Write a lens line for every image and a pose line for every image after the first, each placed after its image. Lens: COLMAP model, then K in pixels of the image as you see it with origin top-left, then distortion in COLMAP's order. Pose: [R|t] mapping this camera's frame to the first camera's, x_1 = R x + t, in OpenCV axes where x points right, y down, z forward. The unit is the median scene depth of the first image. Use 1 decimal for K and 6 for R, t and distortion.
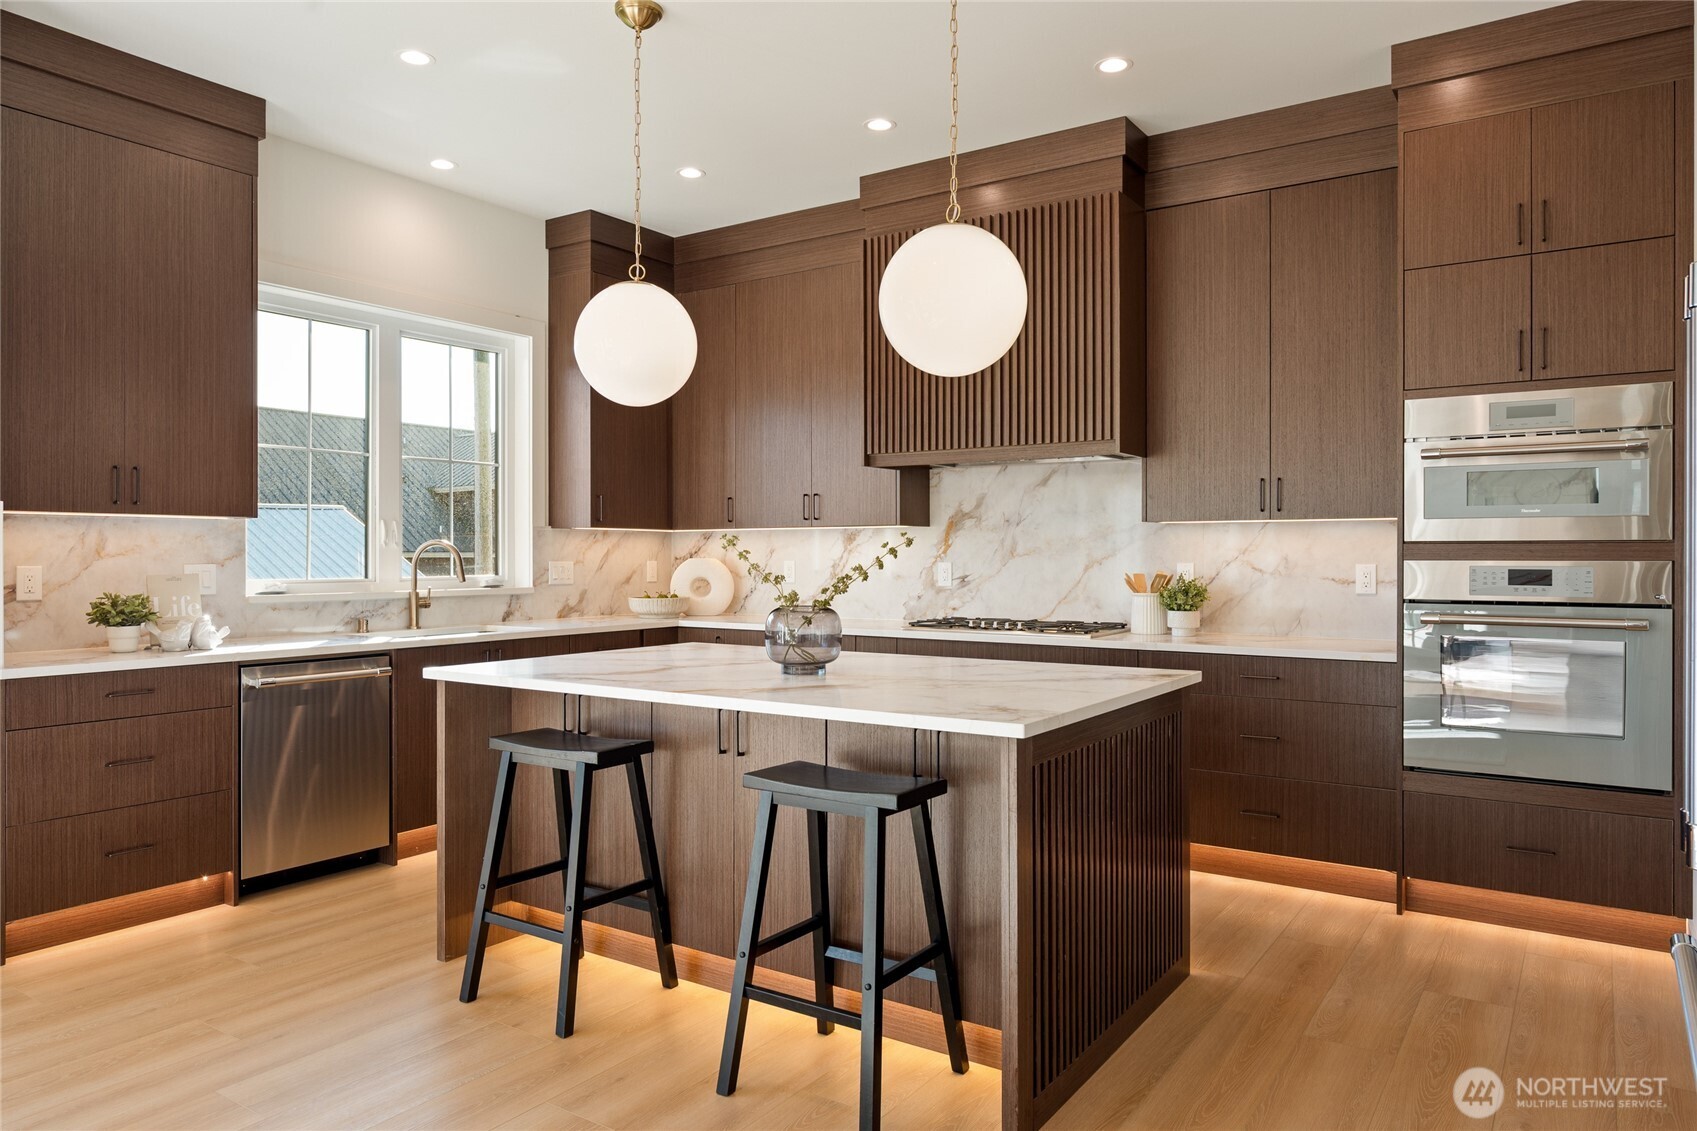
lens RADIAL K [[978.6, 0, 852.3], [0, 978.6, 560.1], [0, 0, 1]] dist [-0.040609, 0.002978]
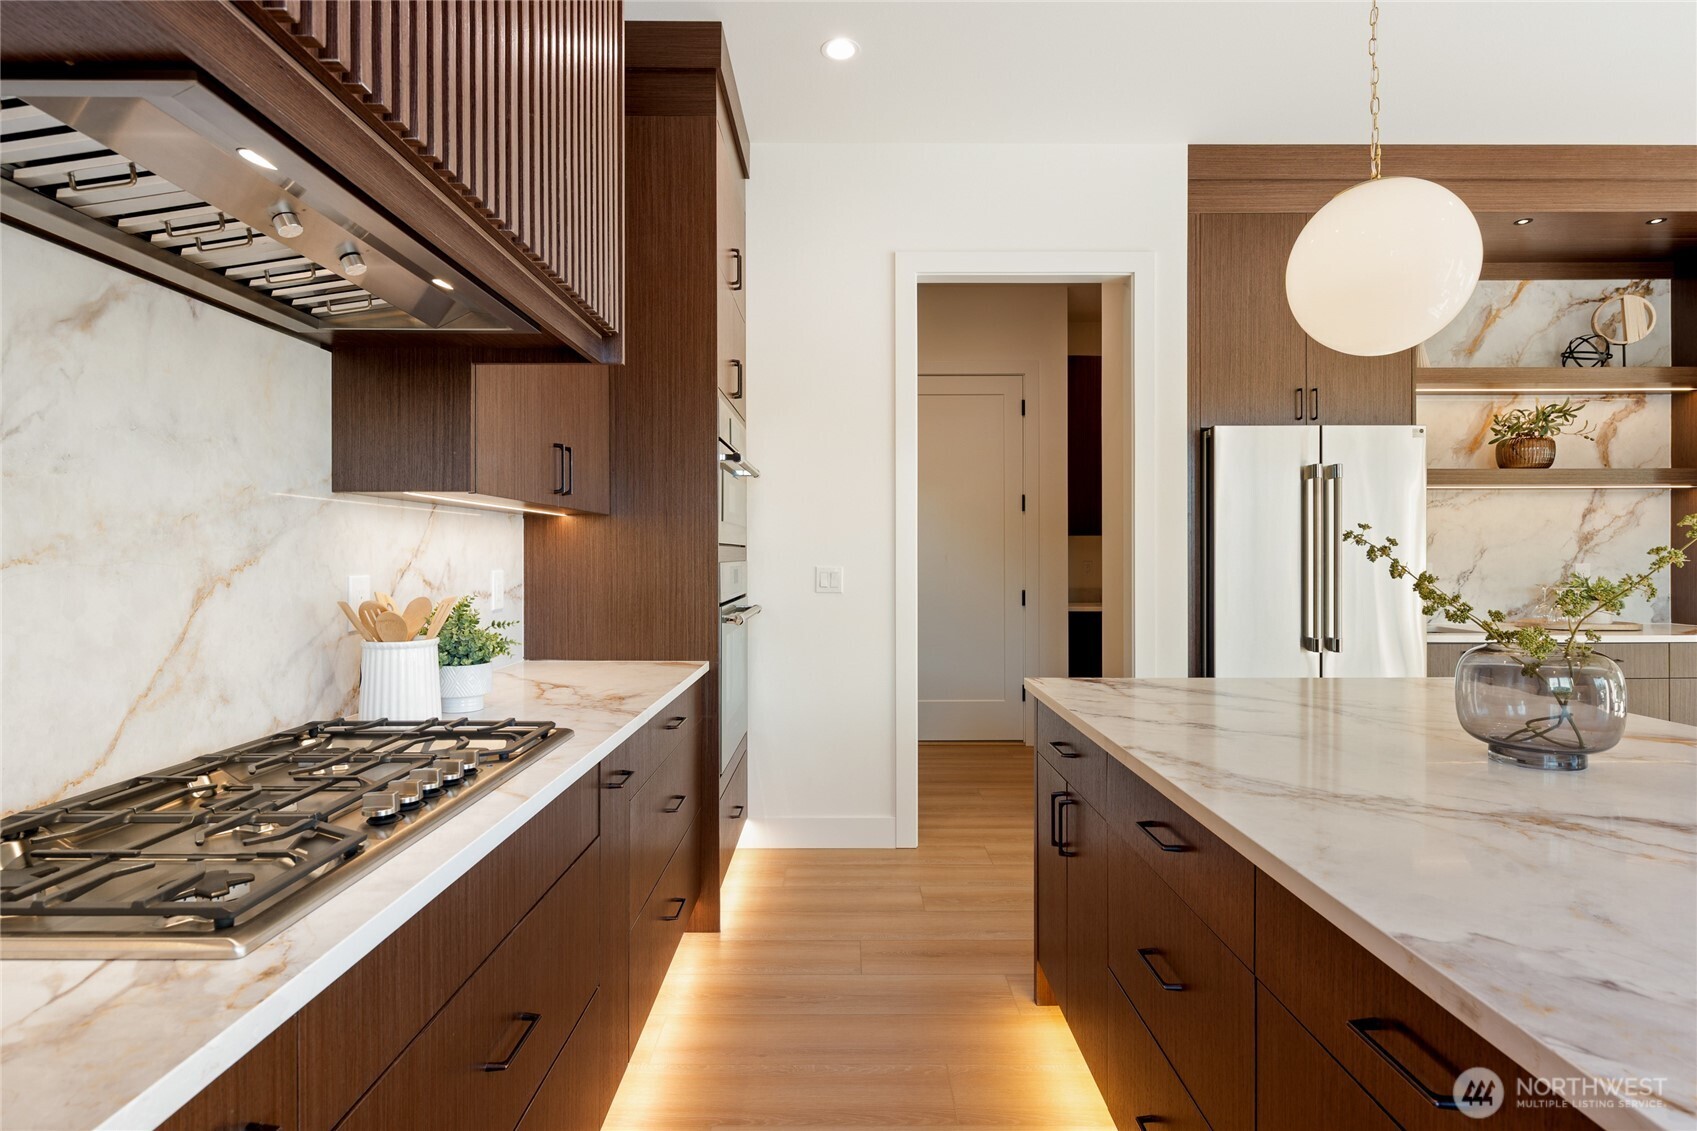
lens RADIAL K [[816.0, 0, 834.3], [0, 816.0, 555.4], [0, 0, 1]] dist [-0.004388, -0.003322]
pose [[-0.531992, 0.002250, 0.846746, -0.135090], [0.006297, 0.999979, 0.001299, -0.006203], [-0.846726, 0.006023, -0.531995, 0.957972]]
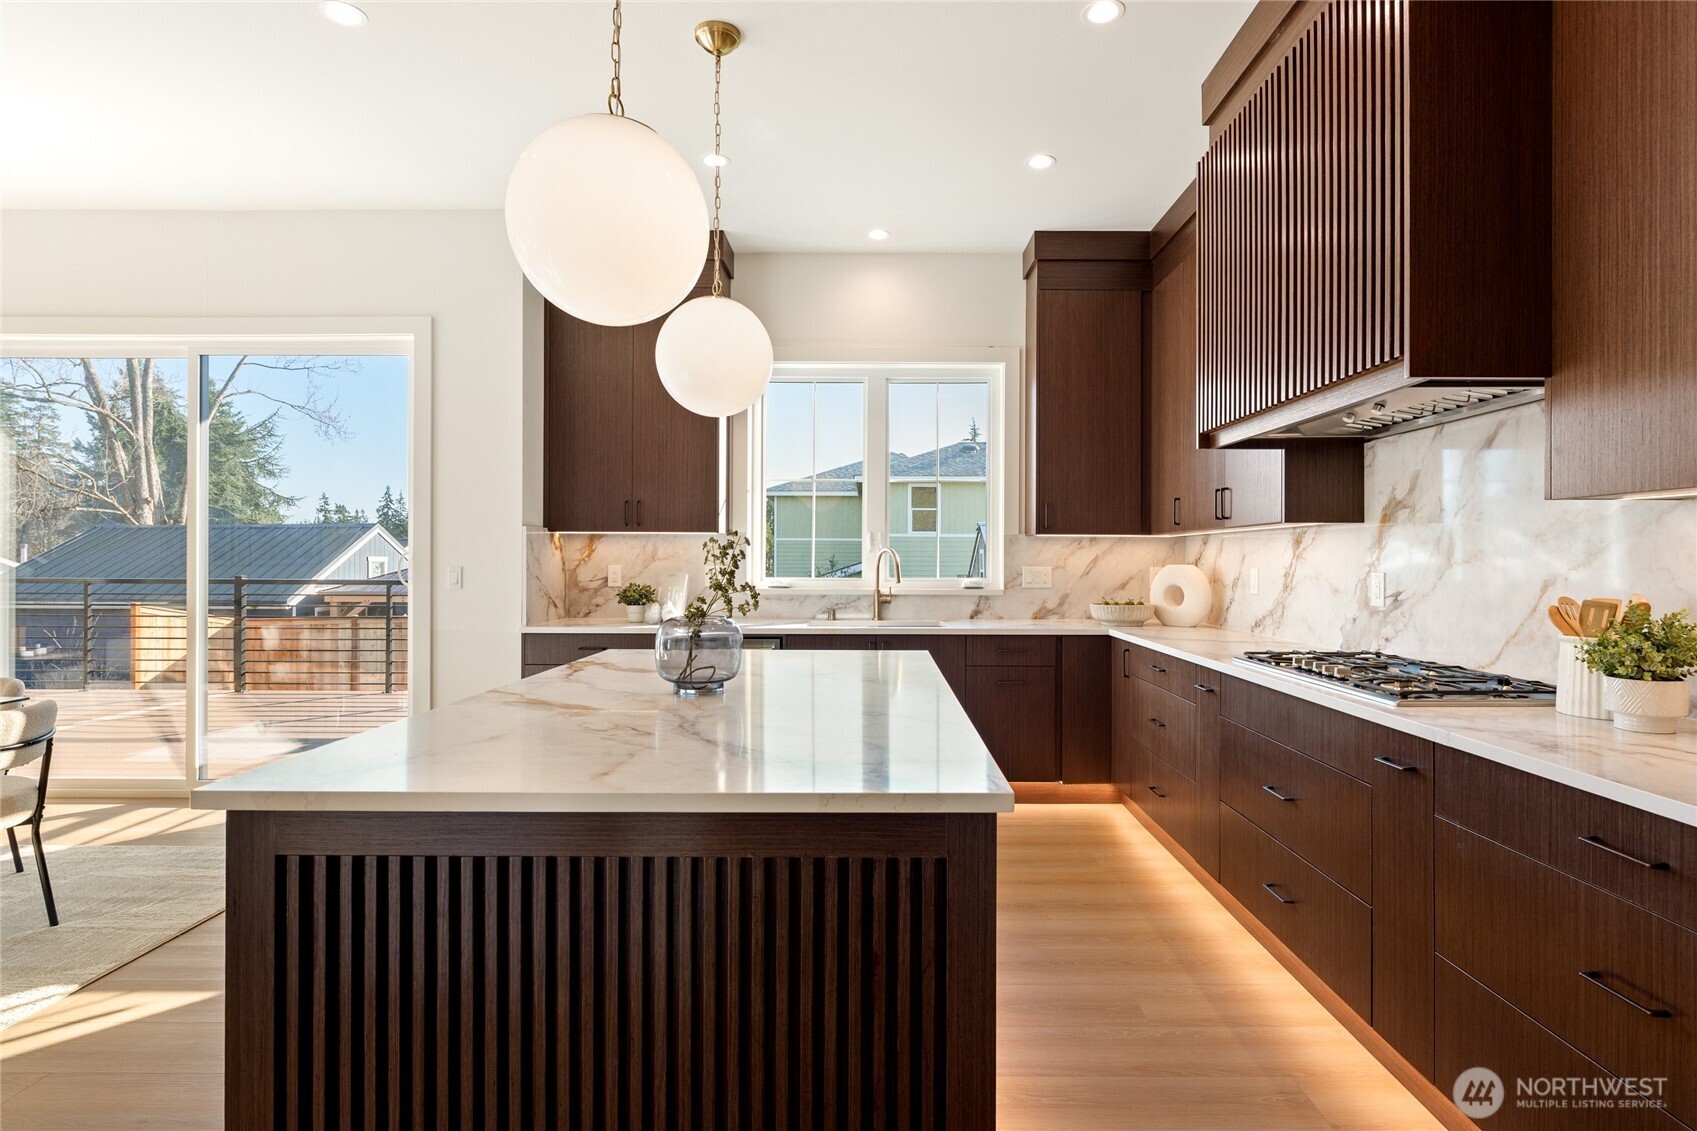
lens RADIAL K [[816.0, 0, 940.8], [0, 816.0, 560.1], [0, 0, 1]] dist [-0.004388, -0.003322]
pose [[0.599682, 0.002678, -0.800234, 0.407405], [-0.008831, 0.999956, -0.003271, -0.002237], [0.800189, 0.009028, 0.599679, 0.428896]]
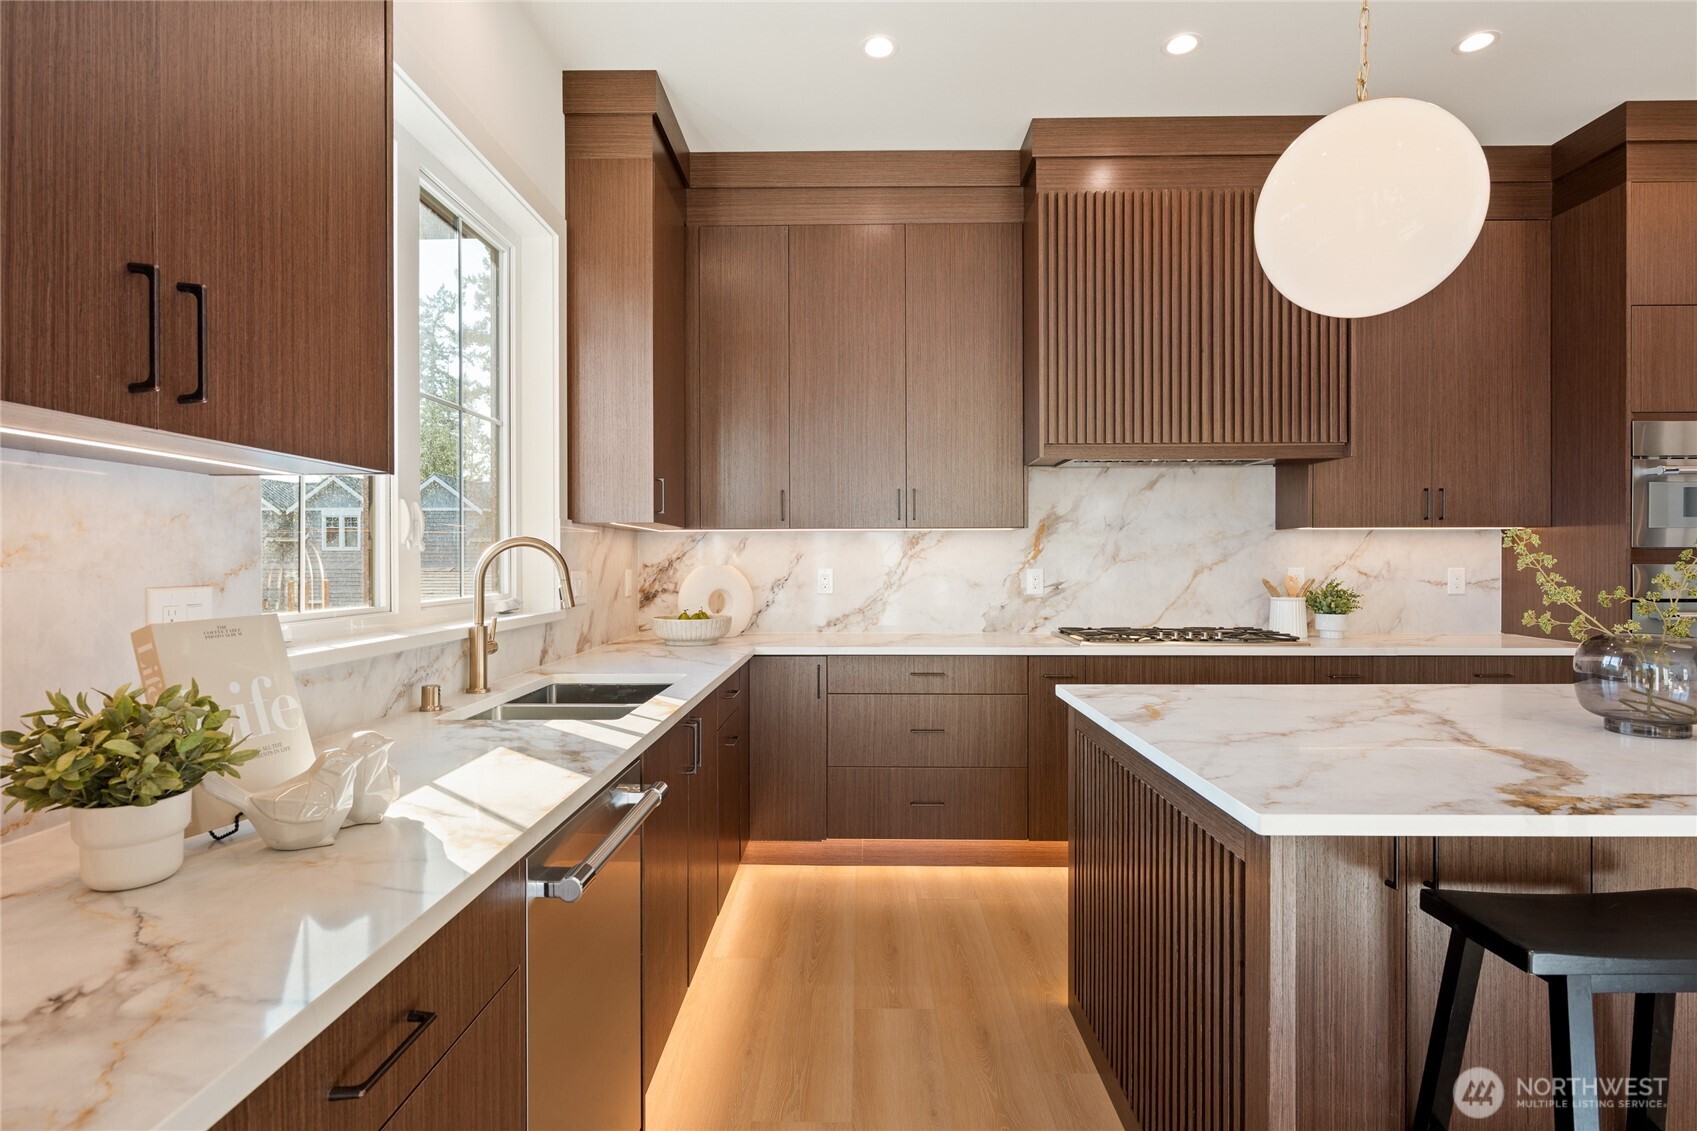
lens RADIAL K [[816.0, 0, 836.5], [0, 816.0, 562.5], [0, 0, 1]] dist [-0.004388, -0.003322]
pose [[0.863941, -0.002949, 0.503584, -0.493112], [0.004379, 0.999989, -0.001655, -0.003371], [-0.503574, 0.003635, 0.863944, 0.465373]]
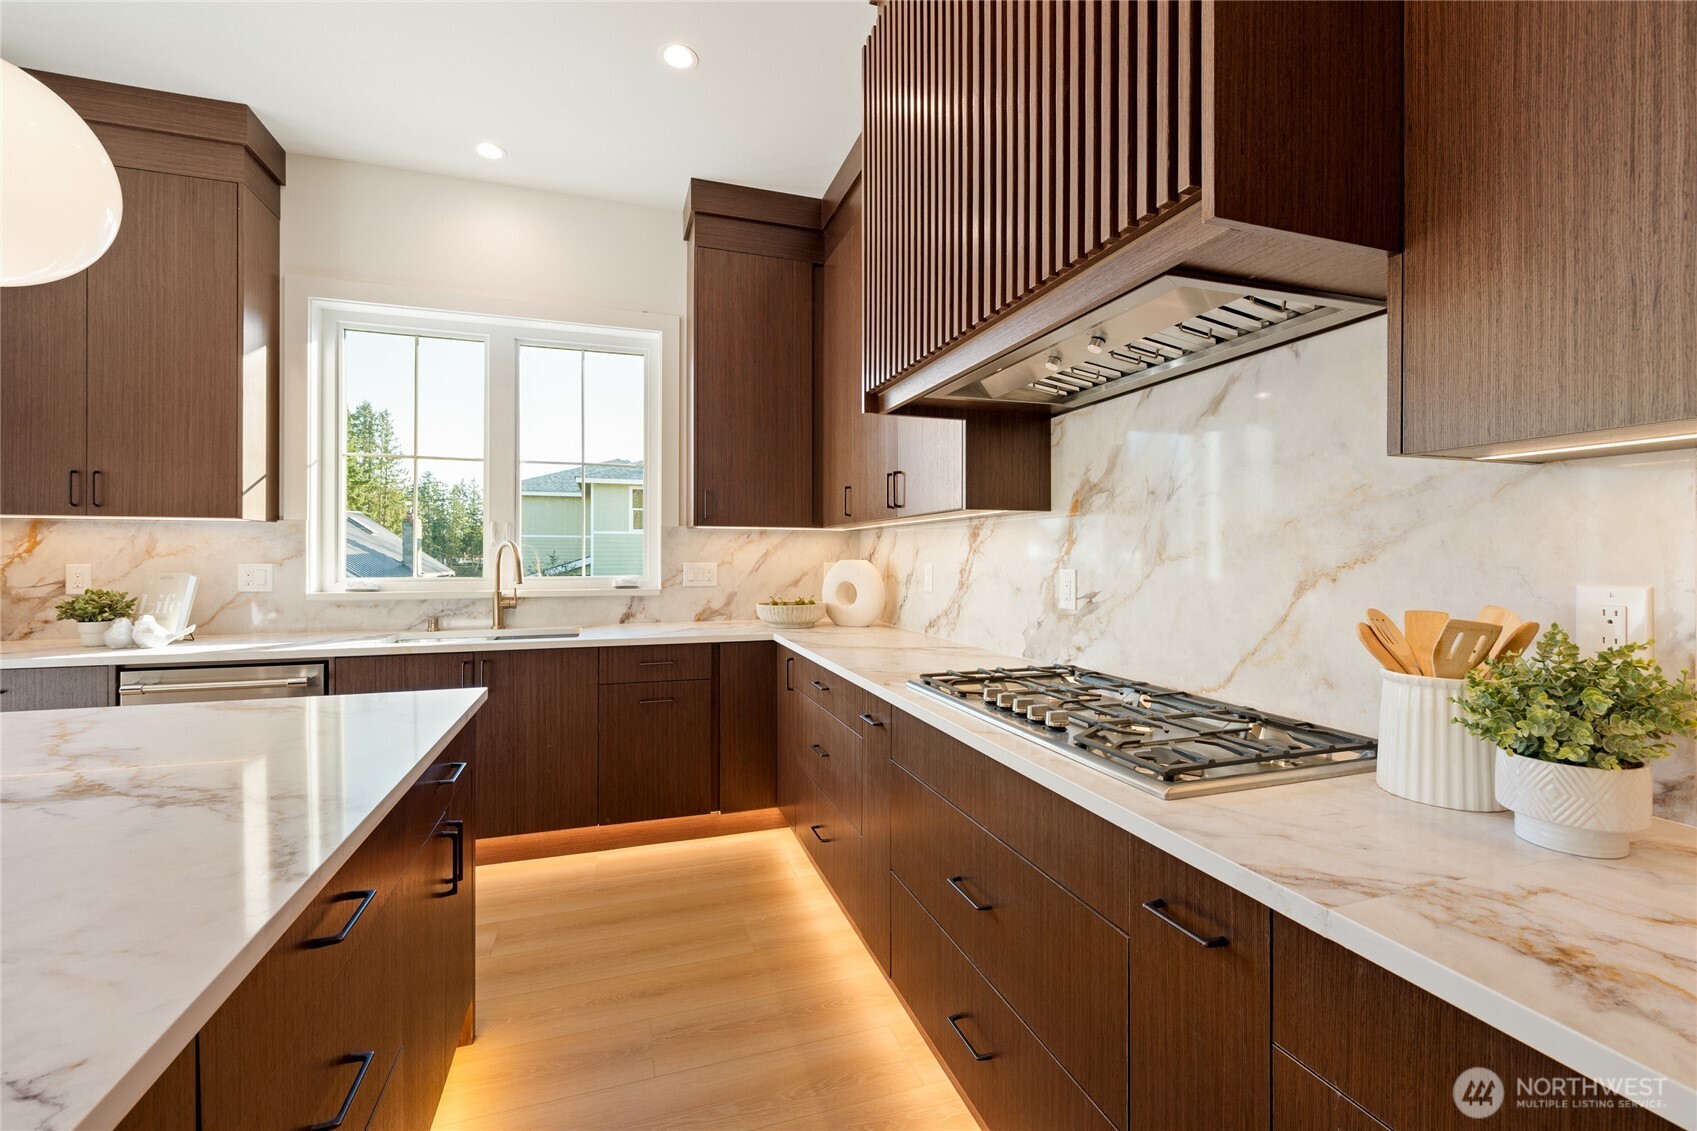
lens RADIAL K [[674.8, 0, 864.0], [0, 674.8, 556.0], [0, 0, 1]] dist [0.001917, 0.000048]
pose [[0.798079, 0.002170, -0.602549, 0.264615], [-0.005423, 0.999979, -0.003581, -0.004099], [0.602529, 0.006126, 0.798074, 0.645487]]
